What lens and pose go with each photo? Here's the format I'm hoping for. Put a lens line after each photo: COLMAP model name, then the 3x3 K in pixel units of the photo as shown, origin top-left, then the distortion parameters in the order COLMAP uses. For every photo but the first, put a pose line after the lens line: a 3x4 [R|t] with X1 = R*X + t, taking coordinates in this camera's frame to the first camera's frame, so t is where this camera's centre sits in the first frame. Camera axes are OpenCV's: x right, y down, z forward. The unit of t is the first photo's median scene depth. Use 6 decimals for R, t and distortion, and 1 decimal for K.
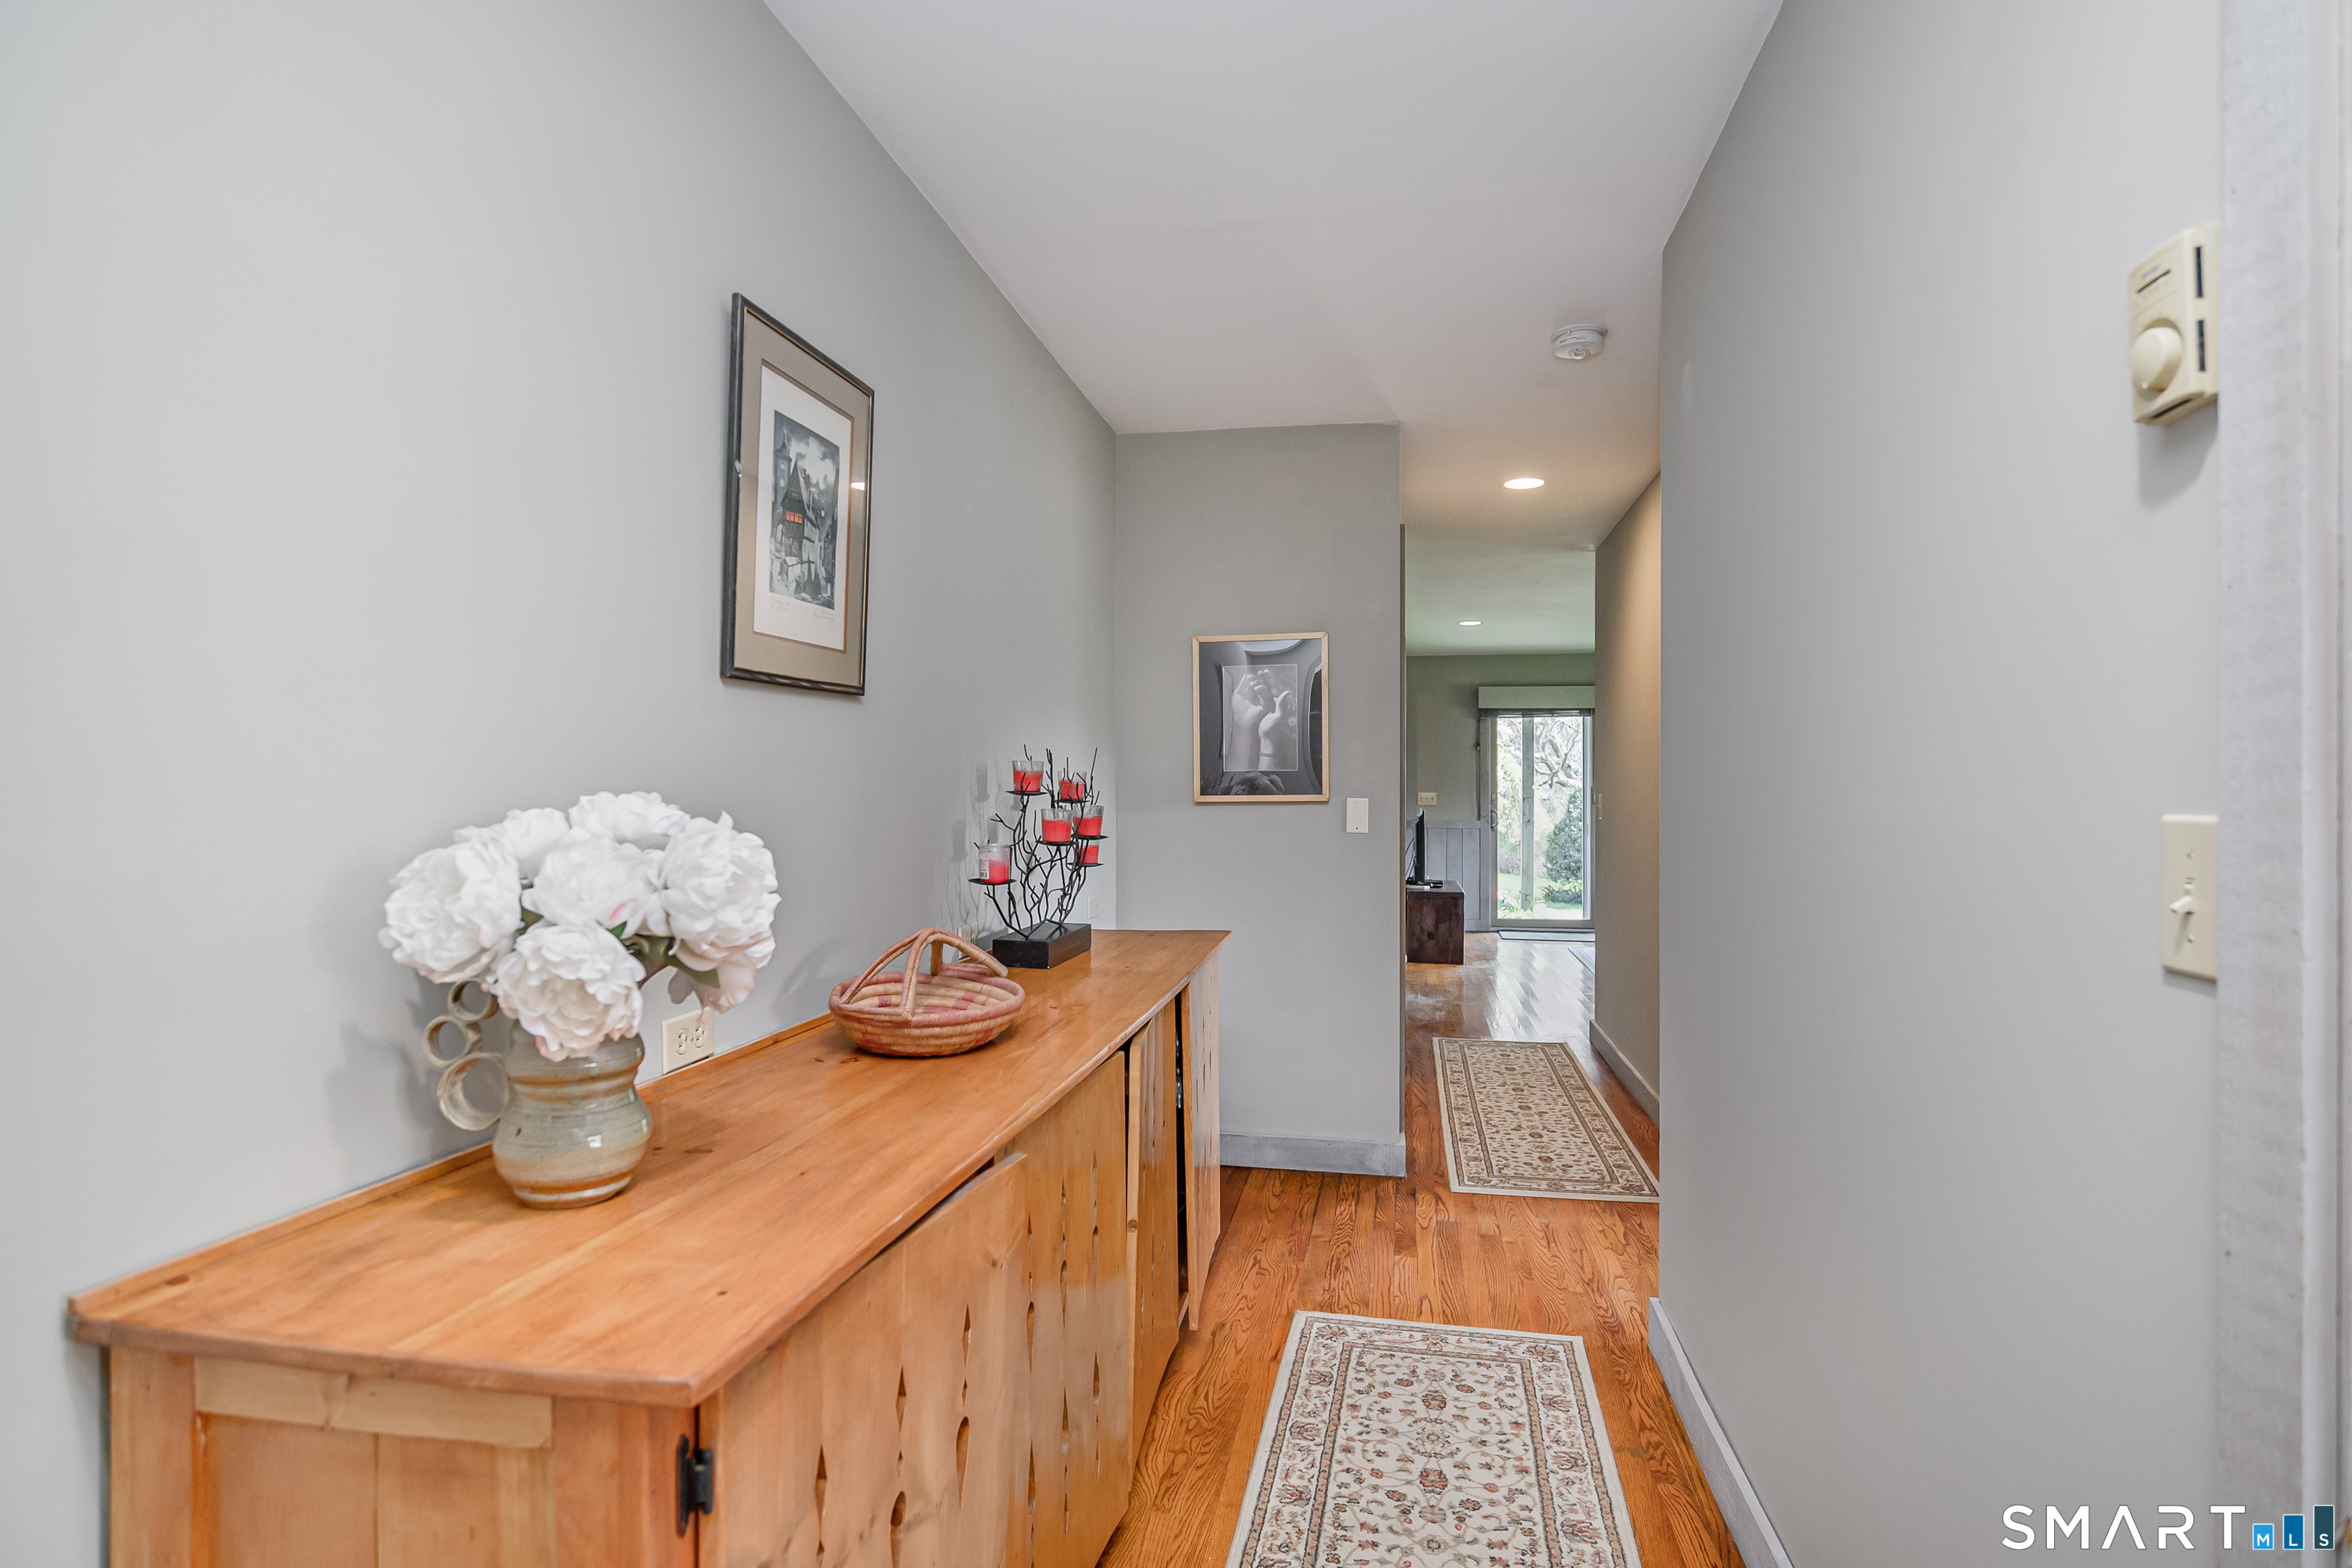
lens RADIAL K [[1209.0, 0, 1175.1], [0, 1209.0, 775.0], [0, 0, 1]] dist [0.000137, -0.000132]
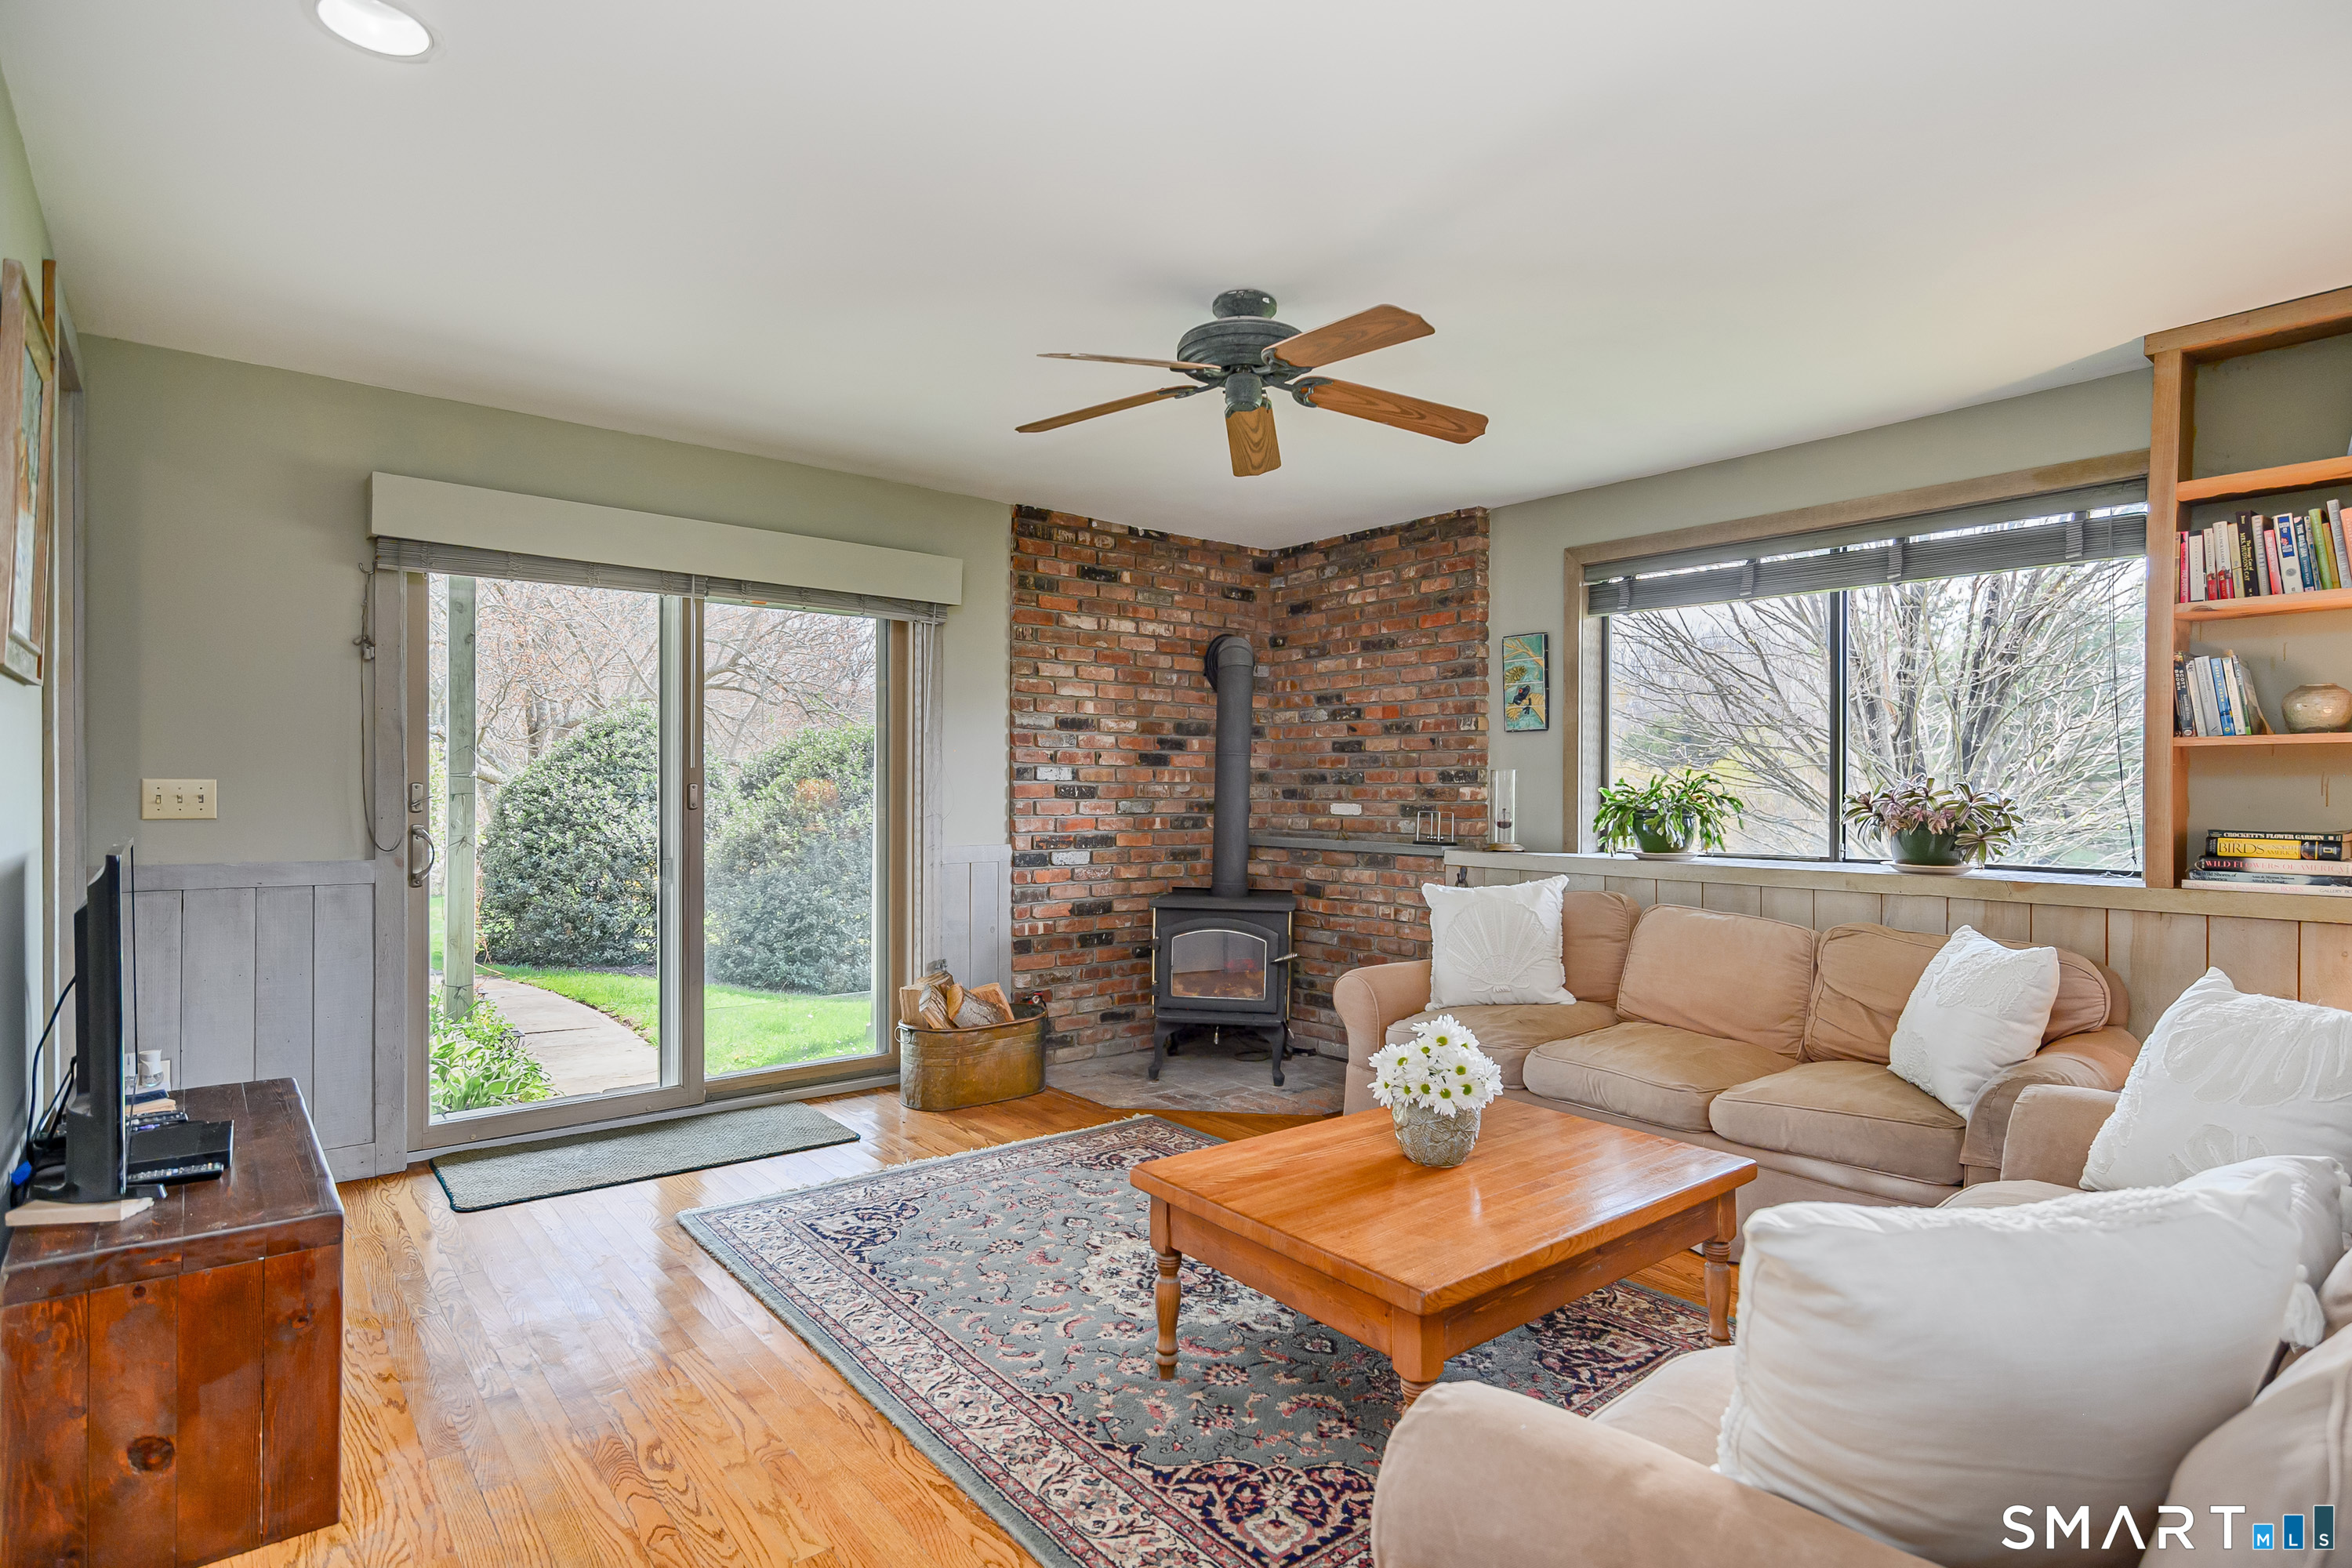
lens RADIAL K [[1196.1, 0, 1178.2], [0, 1196.1, 794.7], [0, 0, 1]] dist [-0.002560, 0.000823]
pose [[0.646197, -0.006366, 0.763144, 0.140470], [-0.007961, 0.999855, 0.015082, 0.011693], [-0.763129, -0.015821, 0.646053, 0.607519]]
